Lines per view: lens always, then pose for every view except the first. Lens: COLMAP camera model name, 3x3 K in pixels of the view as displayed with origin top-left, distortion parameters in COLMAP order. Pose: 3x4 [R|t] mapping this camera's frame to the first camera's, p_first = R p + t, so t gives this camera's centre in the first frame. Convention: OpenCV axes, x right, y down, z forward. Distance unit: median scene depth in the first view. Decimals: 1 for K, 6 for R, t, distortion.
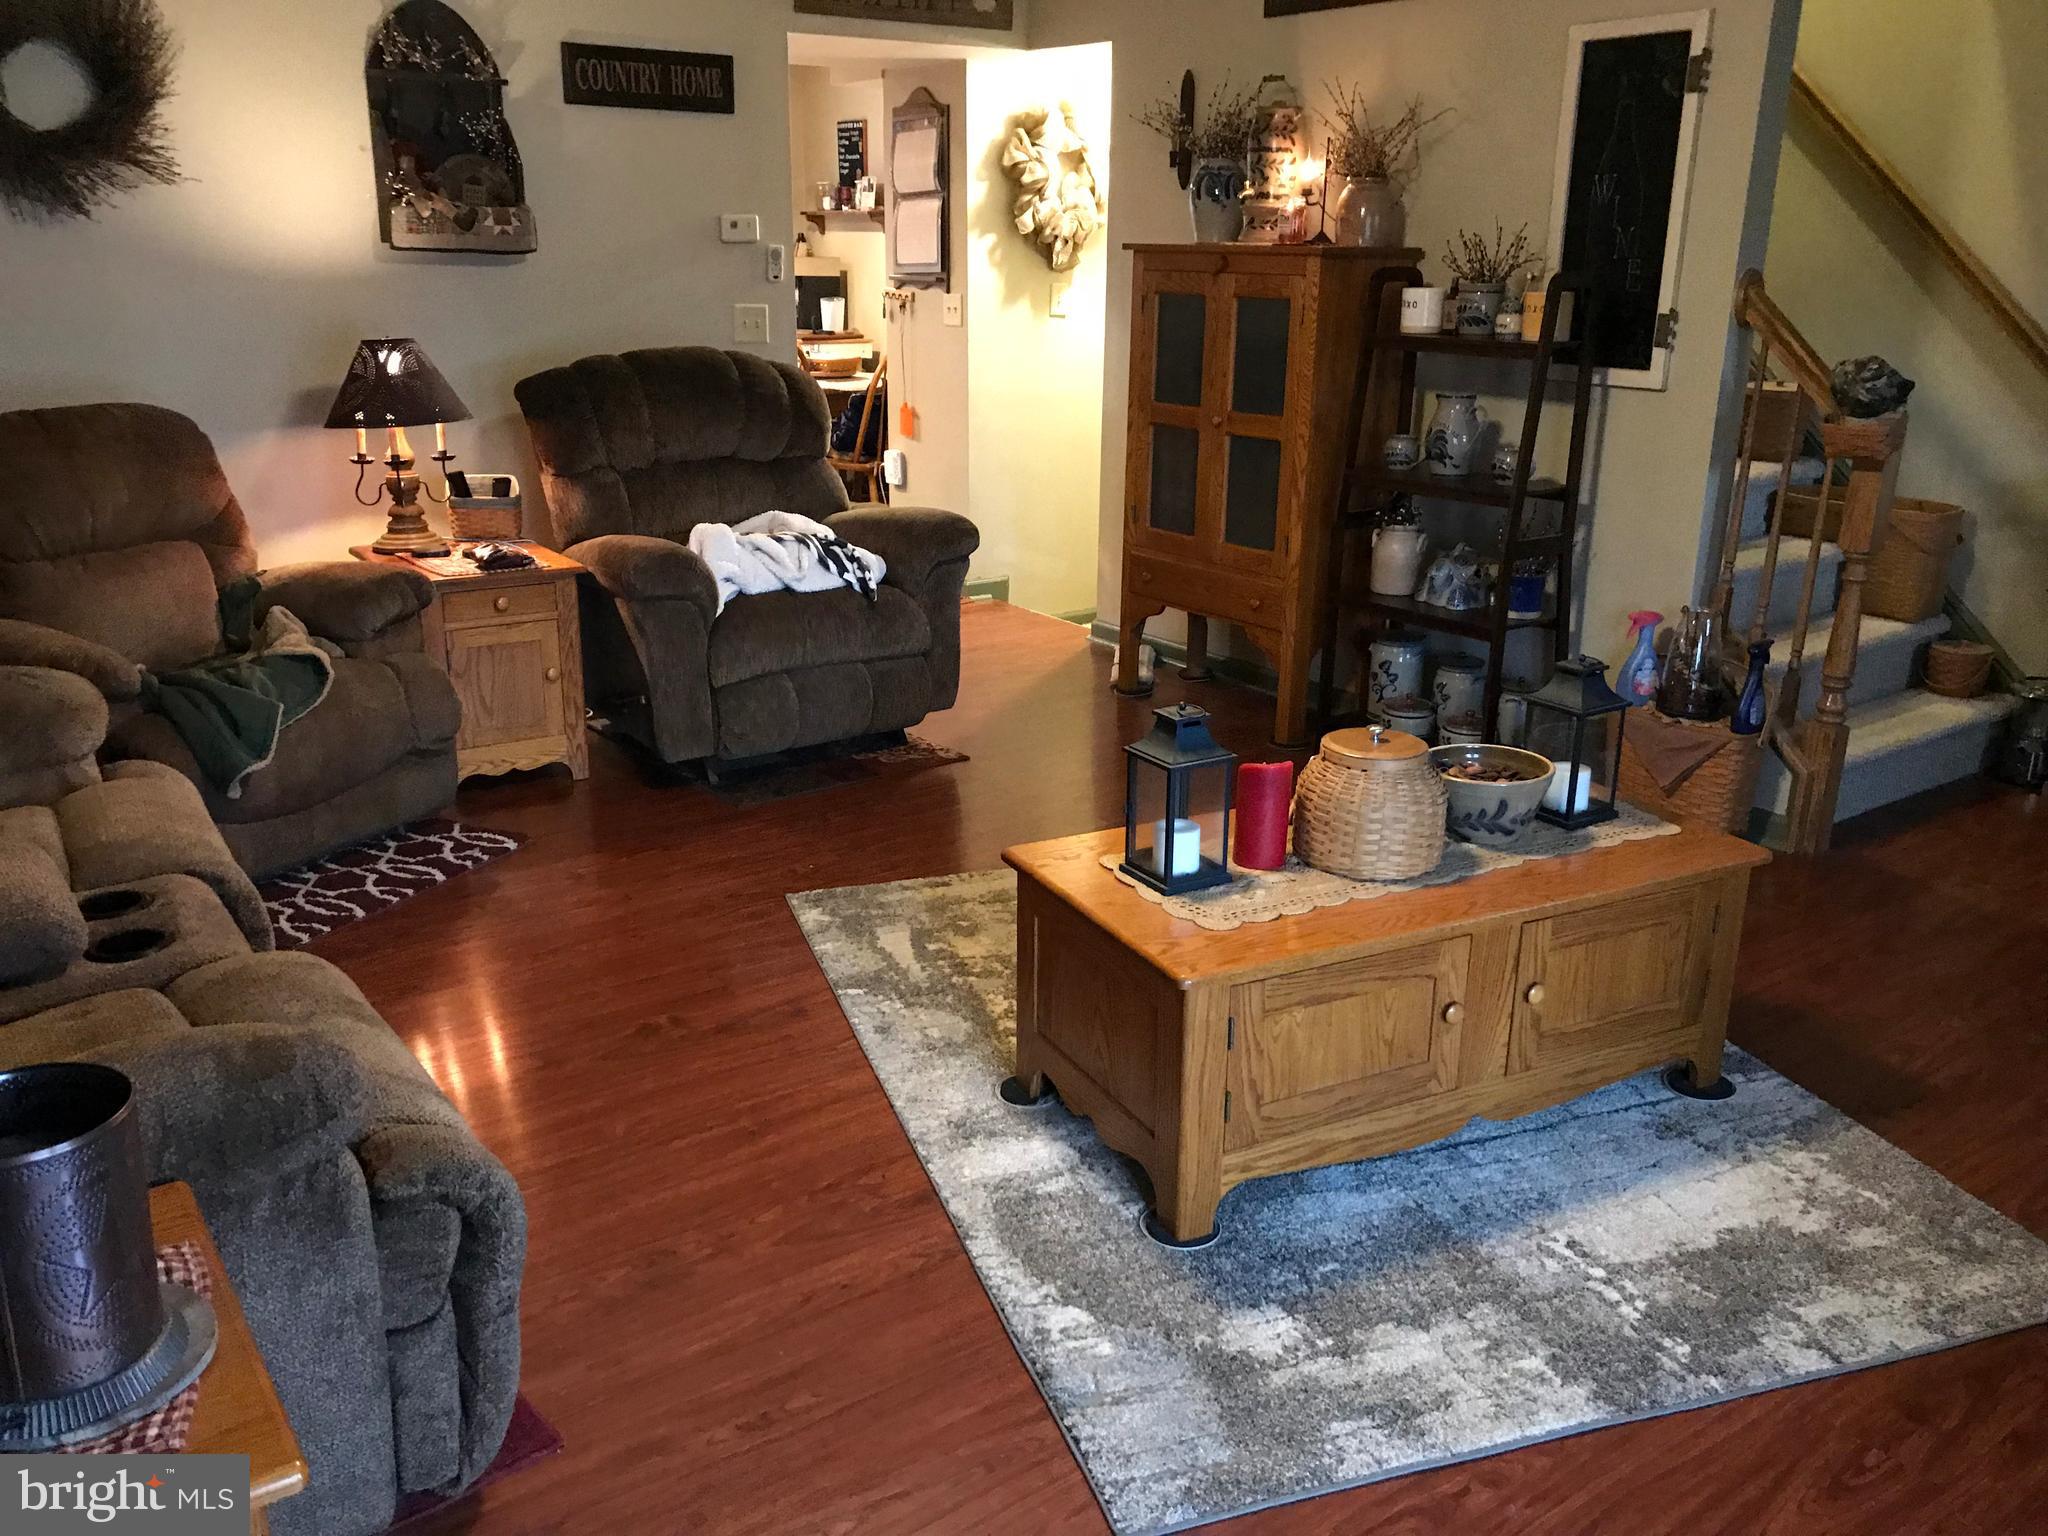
lens RADIAL K [[1678.1, 0, 1009.7], [0, 1678.1, 775.1], [0, 0, 1]] dist [0.001313, 0.002128]
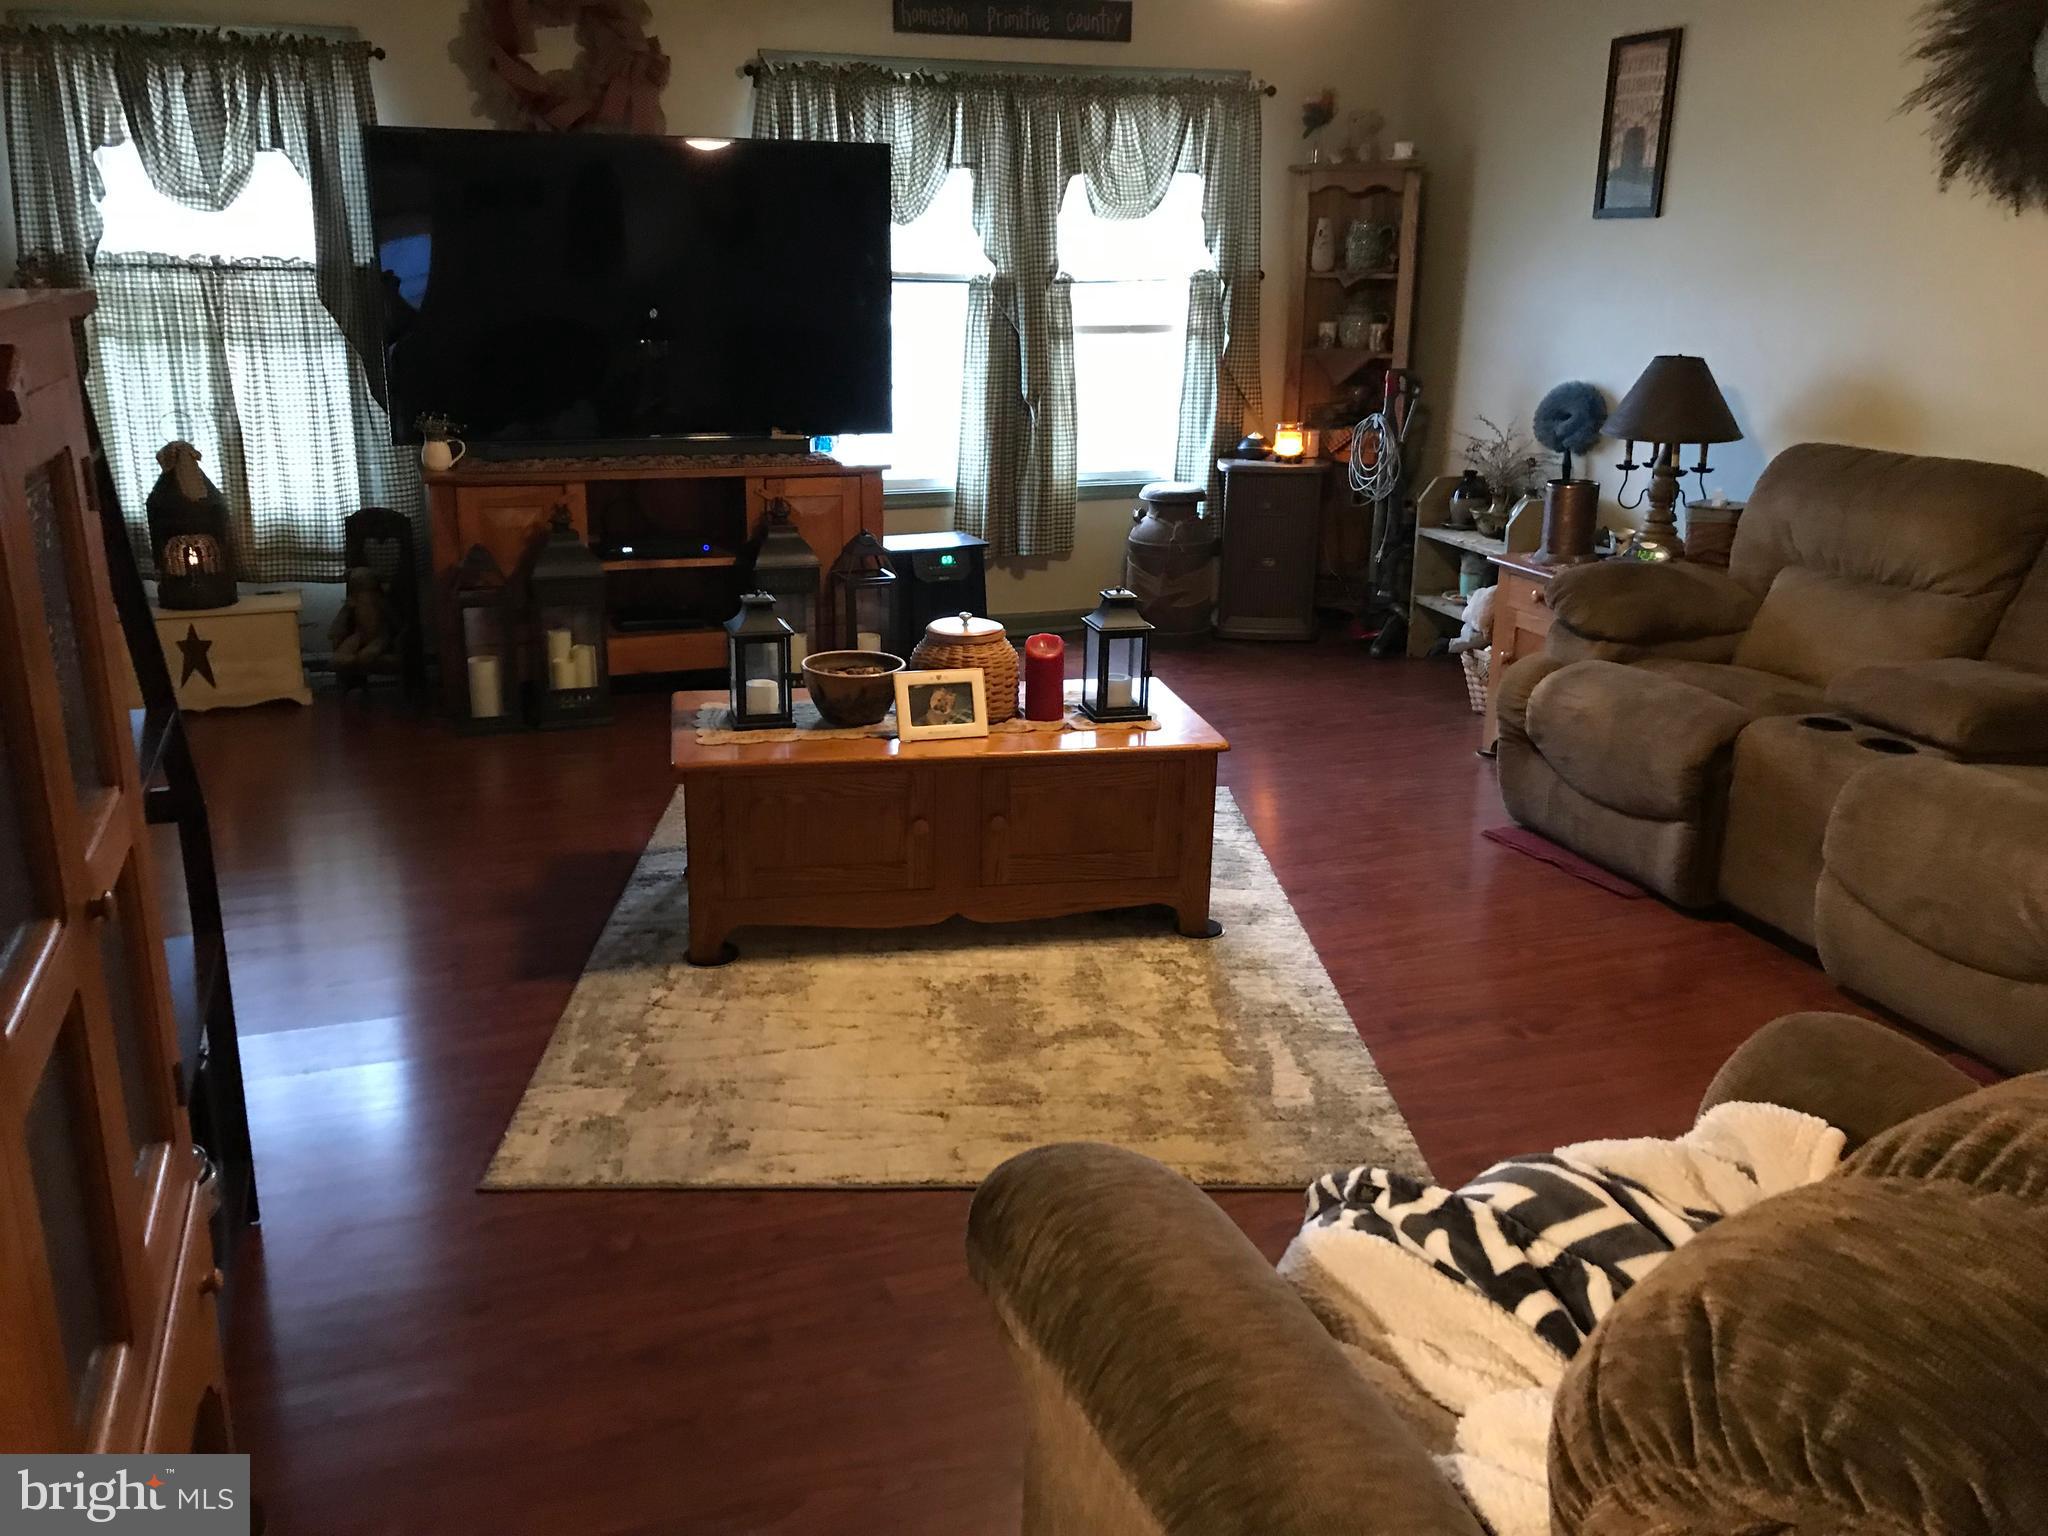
lens RADIAL K [[1677.6, 0, 1003.0], [0, 1677.6, 762.4], [0, 0, 1]] dist [-0.002012, 0.001513]
pose [[-0.961775, -0.098784, 0.255402, -0.120900], [0.067477, 0.818418, 0.570647, -0.501282], [-0.265397, 0.566068, -0.780469, 1.511678]]
